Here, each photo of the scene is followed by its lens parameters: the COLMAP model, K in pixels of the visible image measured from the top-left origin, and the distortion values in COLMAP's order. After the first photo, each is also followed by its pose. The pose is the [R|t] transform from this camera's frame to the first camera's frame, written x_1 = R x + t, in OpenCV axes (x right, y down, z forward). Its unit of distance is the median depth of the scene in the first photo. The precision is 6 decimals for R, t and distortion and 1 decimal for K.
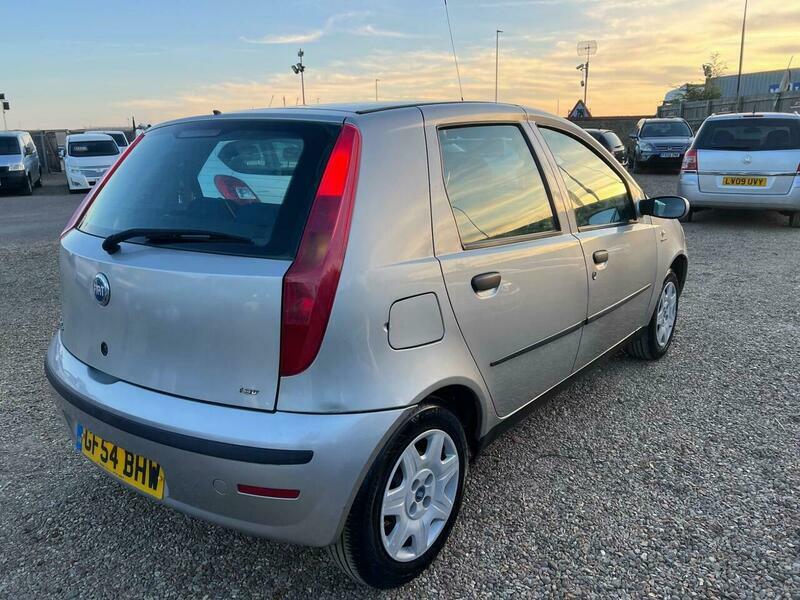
lens RADIAL K [[590.4, 0, 400.0], [0, 590.4, 301.8], [0, 0, 1]] dist [0.050302, -0.049599]
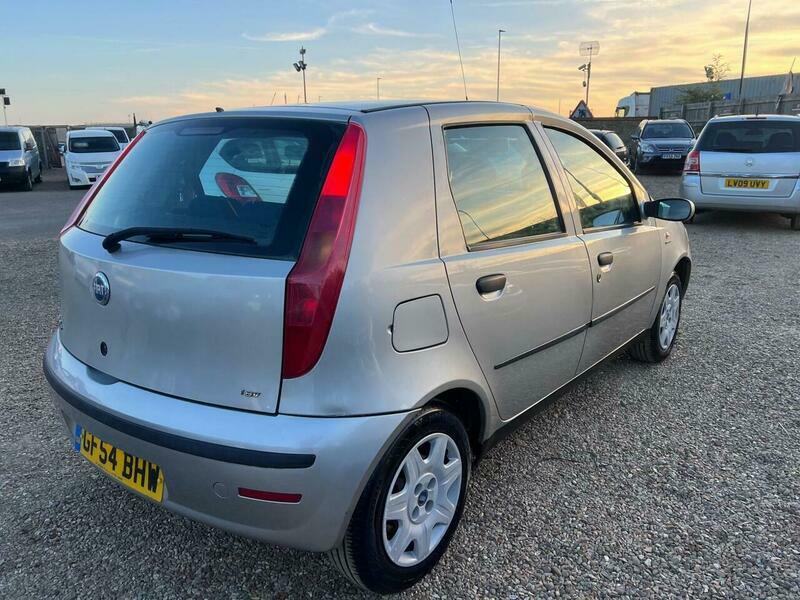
lens RADIAL K [[590.4, 0, 400.9], [0, 590.4, 302.4], [0, 0, 1]] dist [0.050302, -0.049599]
pose [[0.999964, 0.008299, 0.001959, -0.005856], [-0.008304, 0.999962, 0.002758, -0.003543], [-0.001936, -0.002774, 0.999994, 0.010483]]
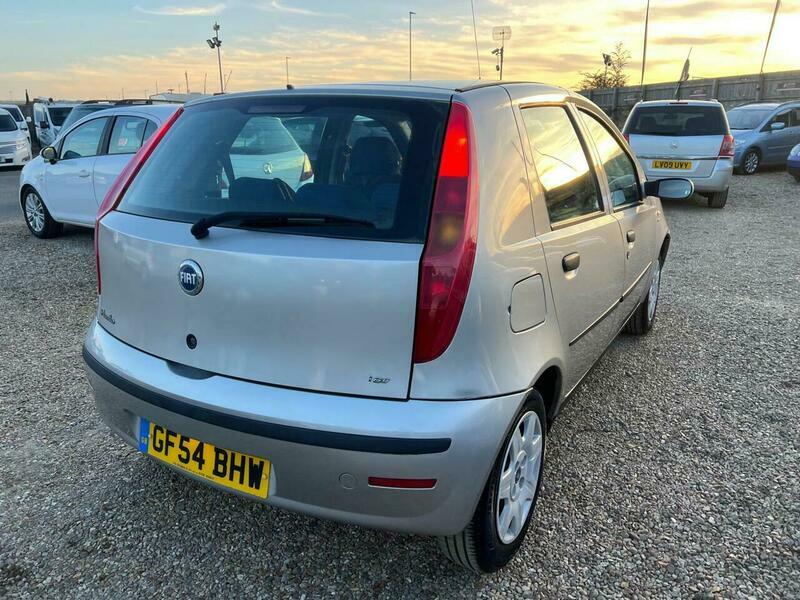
lens RADIAL K [[590.4, 0, 394.9], [0, 590.4, 294.9], [0, 0, 1]] dist [0.050302, -0.049599]
pose [[0.990211, -0.023651, 0.137557, -0.248949], [0.021051, 0.999572, 0.020328, -0.004369], [-0.137979, -0.017233, 0.990285, 0.034676]]
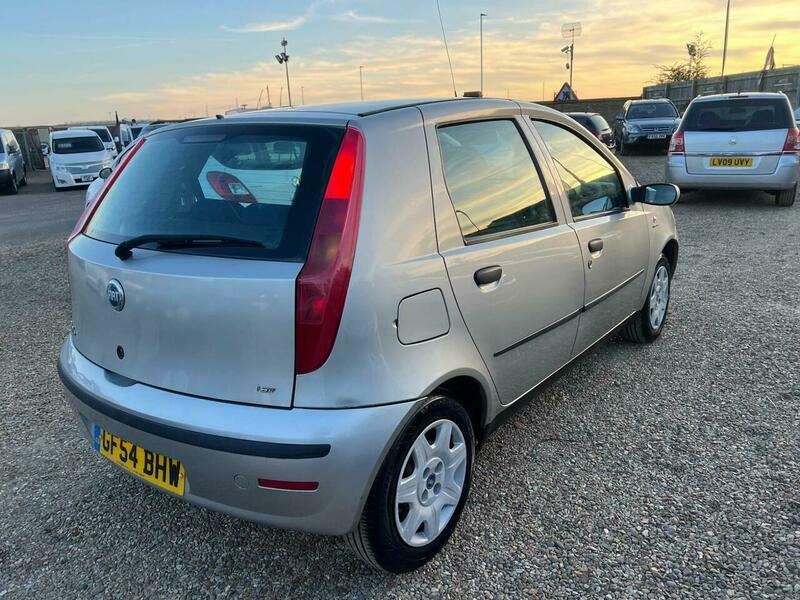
lens RADIAL K [[590.4, 0, 400.0], [0, 590.4, 302.2], [0, 0, 1]] dist [0.050302, -0.049599]
pose [[0.999415, -0.030997, 0.014479, -0.021154], [0.030683, 0.999300, 0.021405, -0.011877], [-0.015132, -0.020948, 0.999666, -0.026875]]
